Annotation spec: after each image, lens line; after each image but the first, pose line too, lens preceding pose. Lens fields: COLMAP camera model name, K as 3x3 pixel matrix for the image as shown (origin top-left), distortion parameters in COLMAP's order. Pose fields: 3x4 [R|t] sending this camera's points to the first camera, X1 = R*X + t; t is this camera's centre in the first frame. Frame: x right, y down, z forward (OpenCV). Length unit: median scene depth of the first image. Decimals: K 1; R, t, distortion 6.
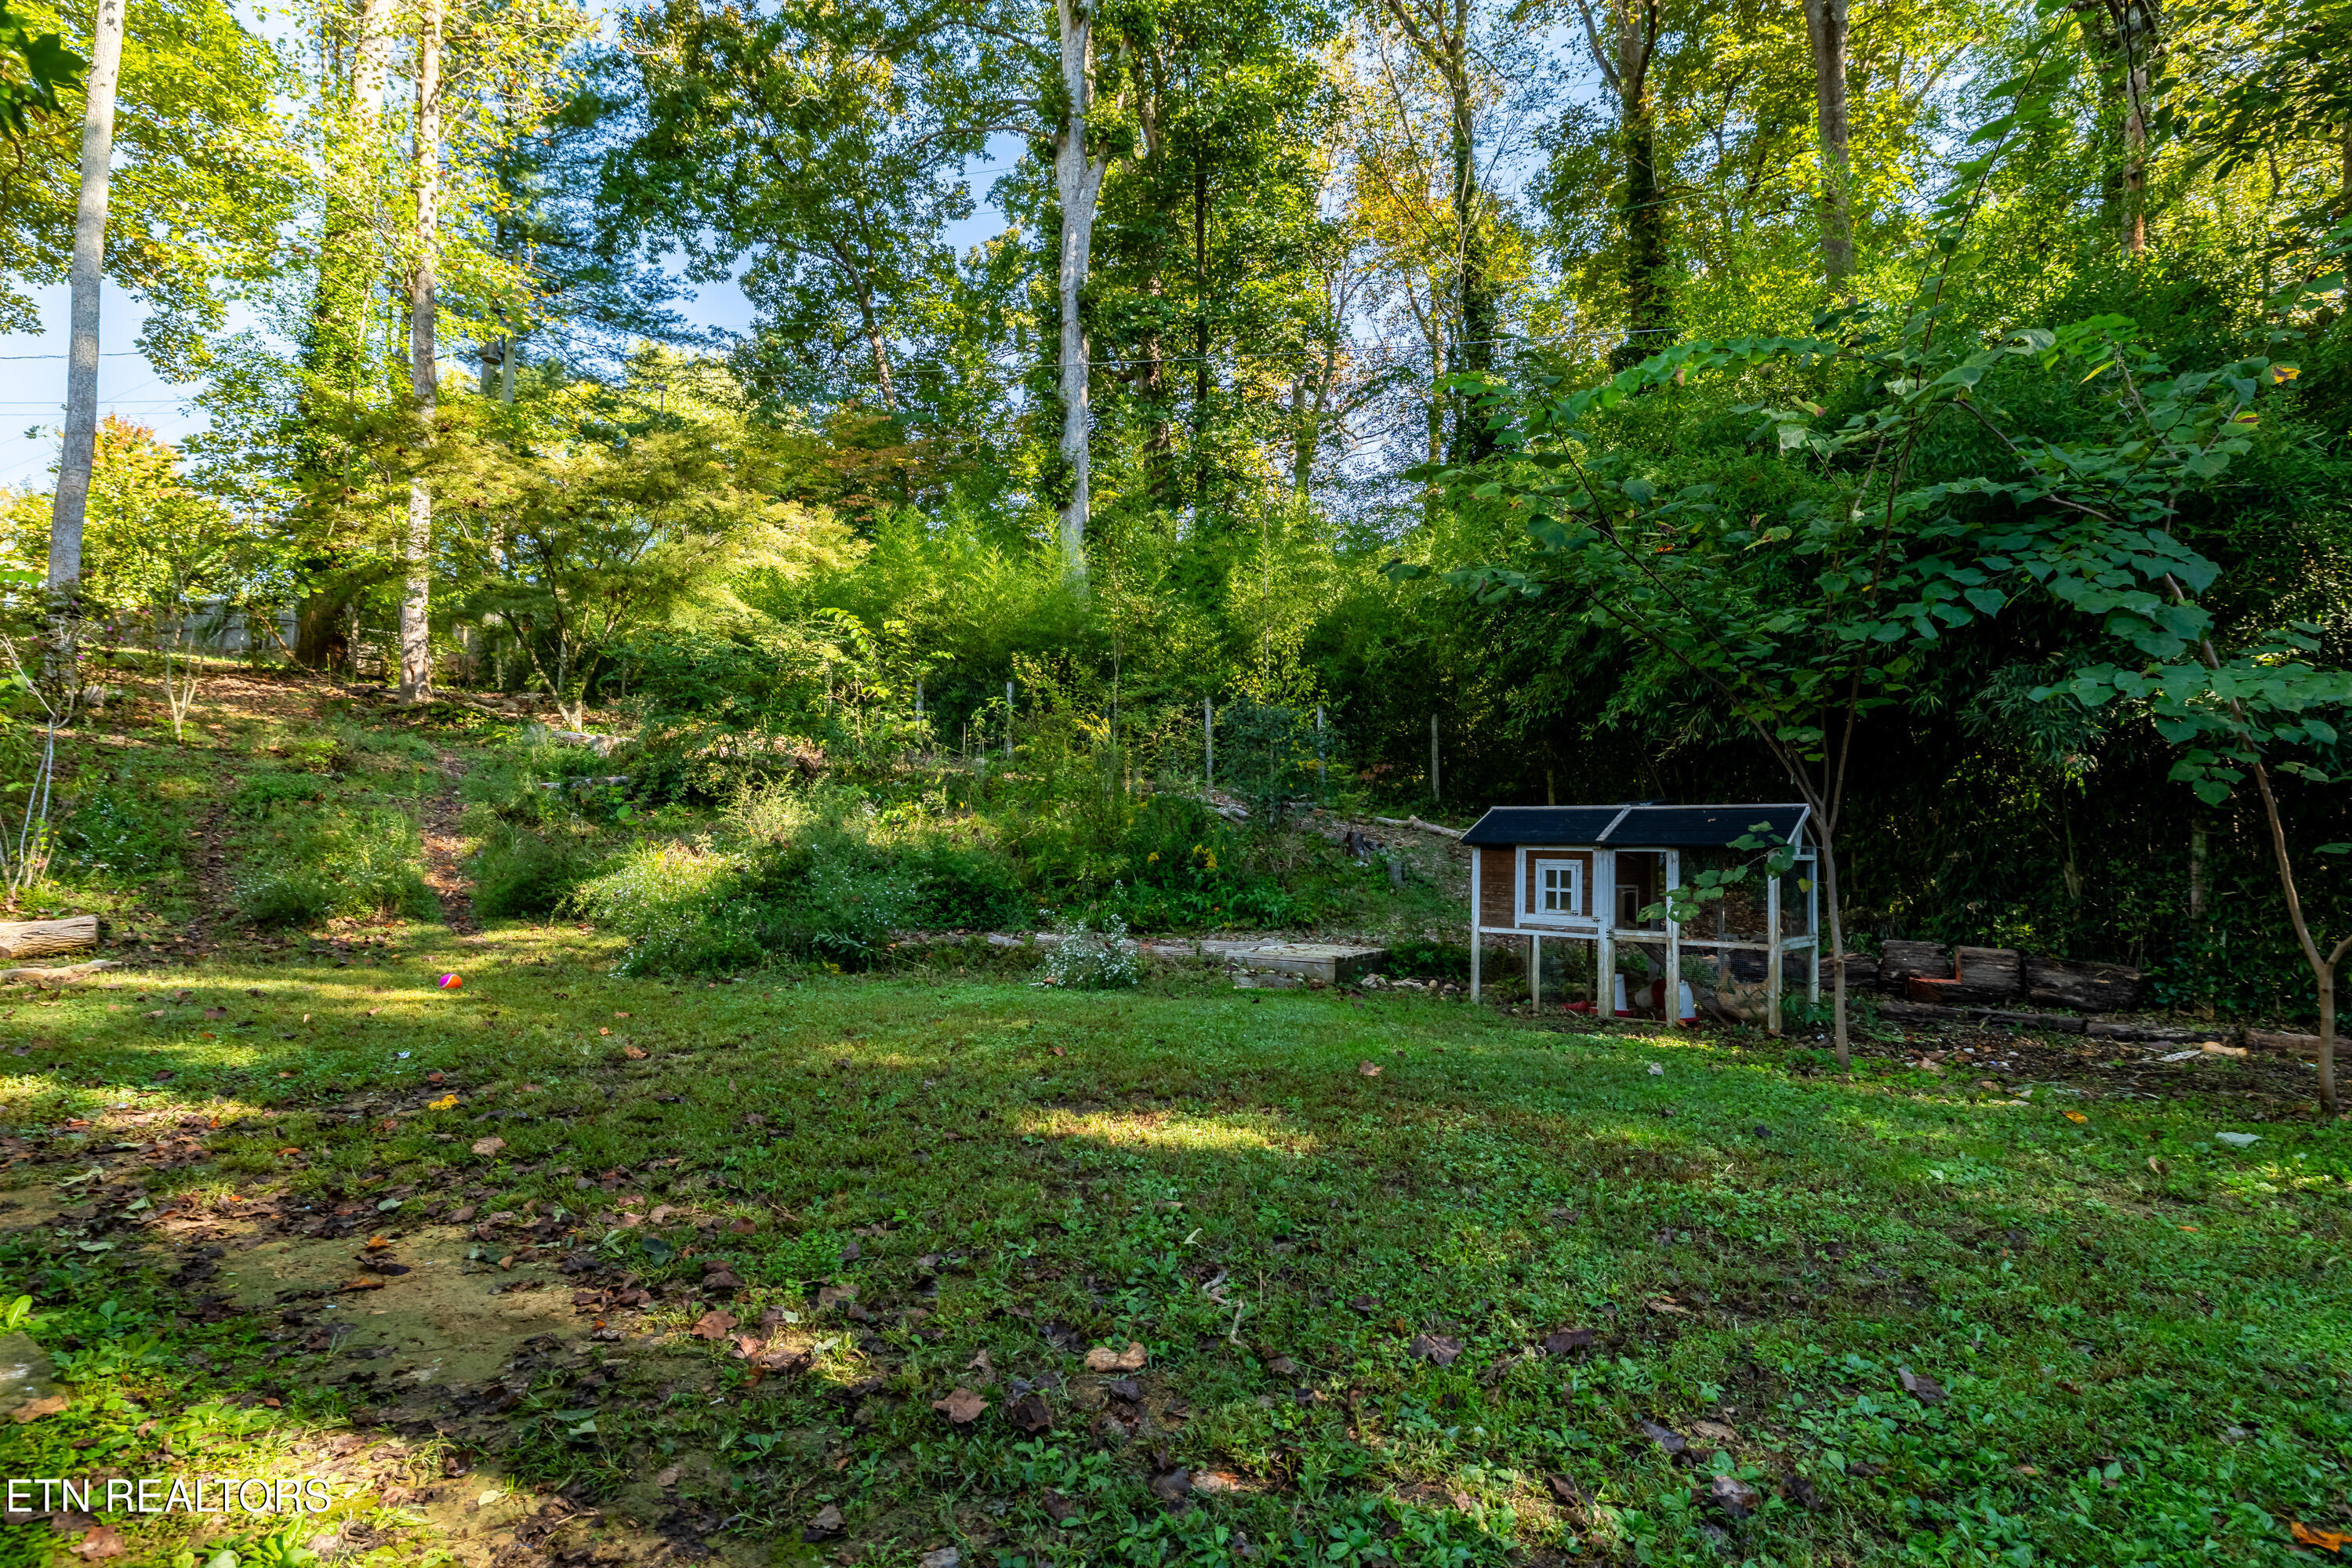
lens RADIAL K [[1211.4, 0, 1180.5], [0, 1211.4, 785.9], [0, 0, 1]] dist [-0.007932, 0.000823]
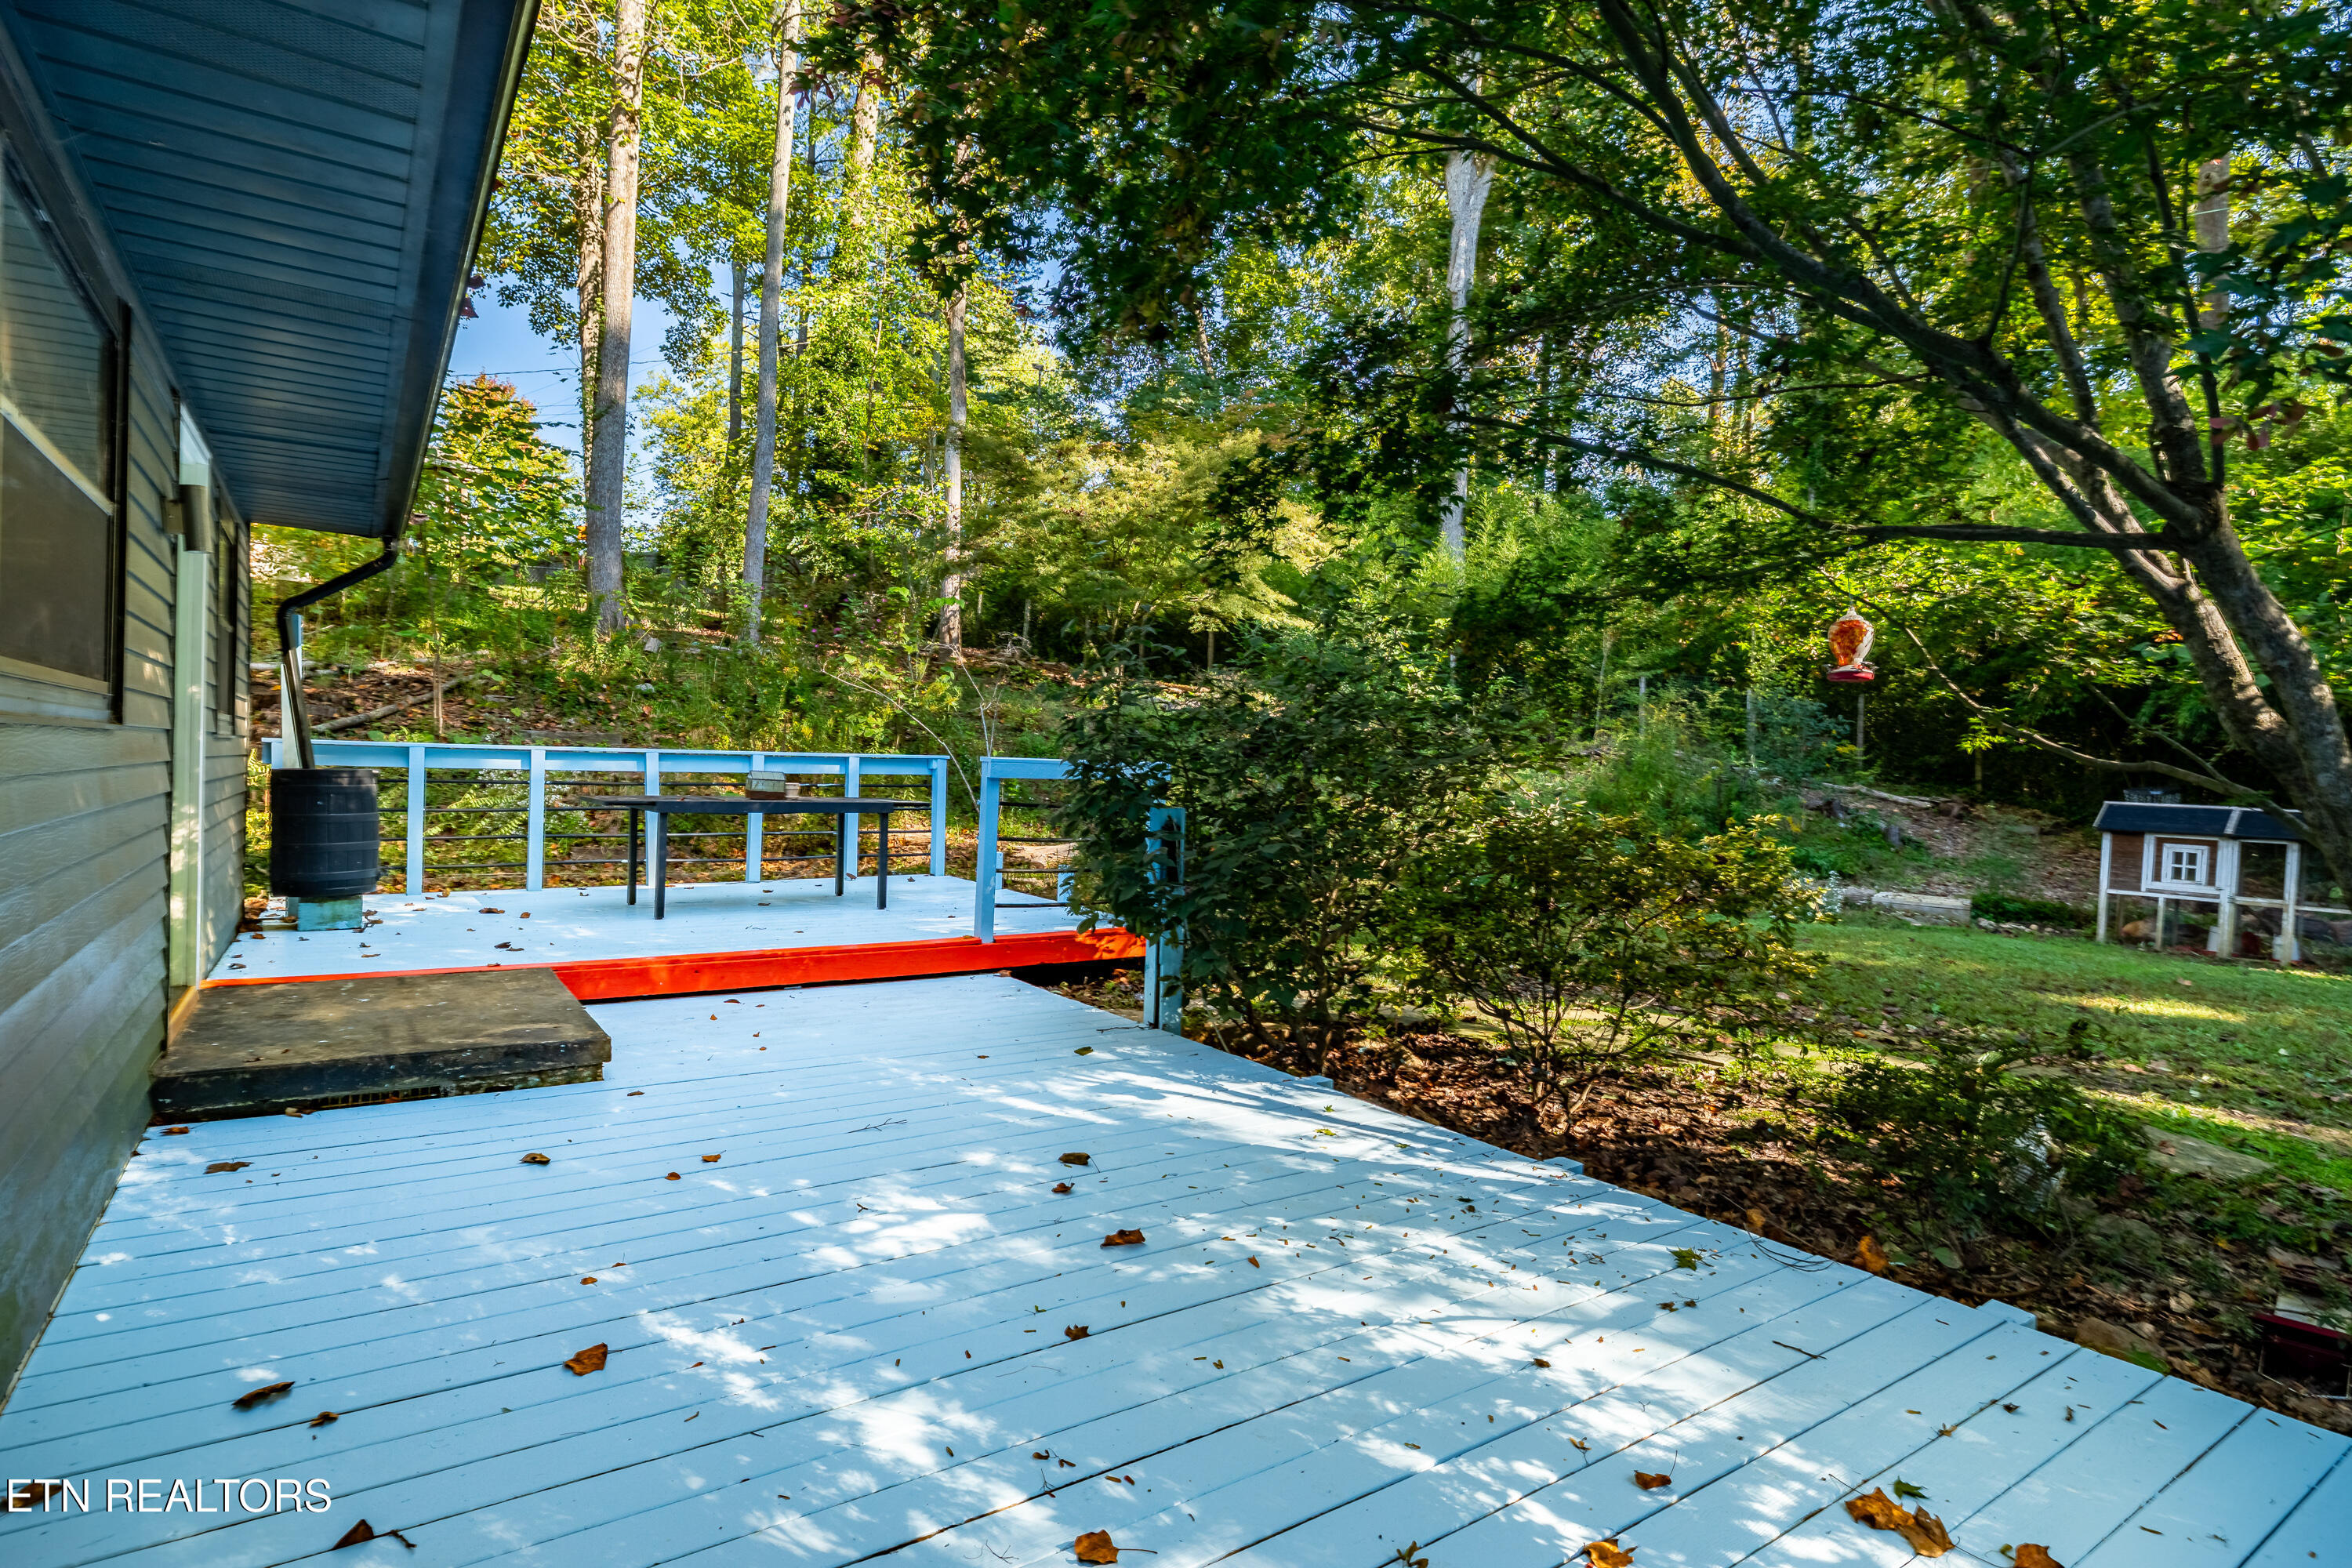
lens RADIAL K [[1211.4, 0, 1168.8], [0, 1211.4, 786.6], [0, 0, 1]] dist [-0.007932, 0.000823]
pose [[0.990171, 0.034476, -0.135549, -0.609608], [-0.026429, 0.997805, 0.060718, -0.055231], [0.137345, -0.056539, 0.988908, -0.497149]]
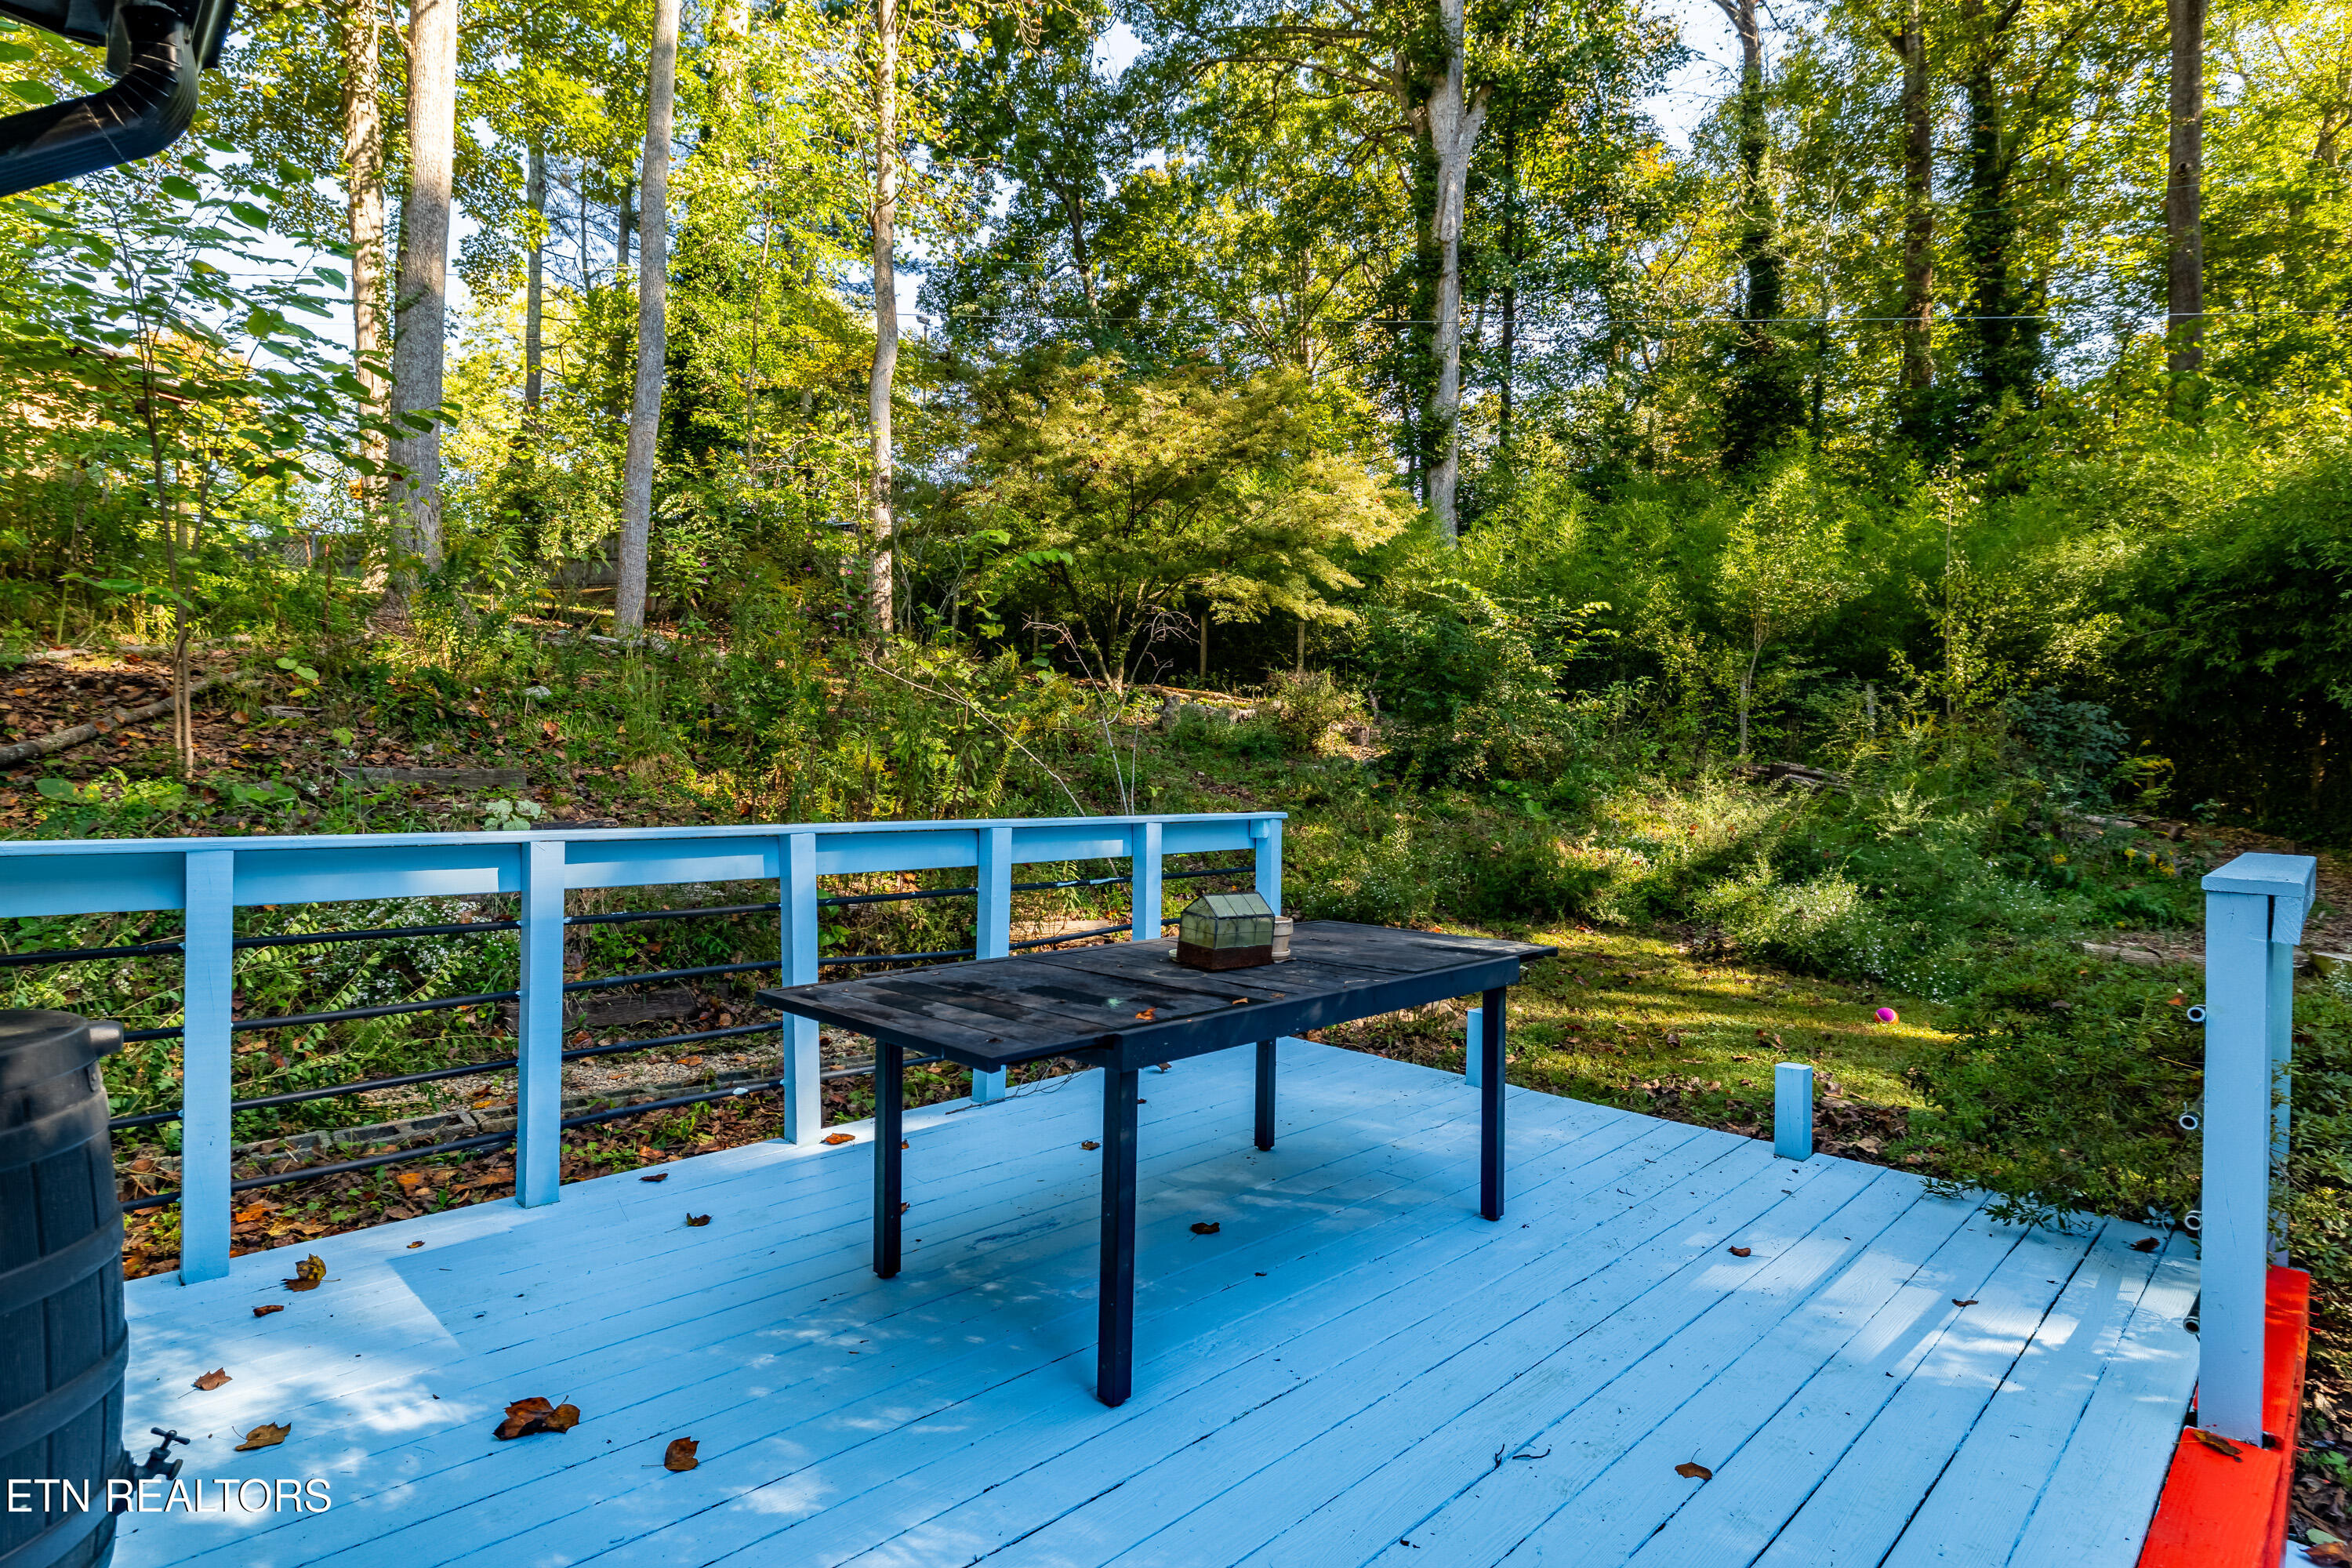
lens RADIAL K [[1211.4, 0, 1172.1], [0, 1211.4, 784.8], [0, 0, 1]] dist [-0.007932, 0.000823]
pose [[0.999131, 0.015692, 0.038611, -1.111984], [-0.017534, 0.998701, 0.047845, -0.050468], [-0.037810, -0.048480, 0.998108, 0.066794]]
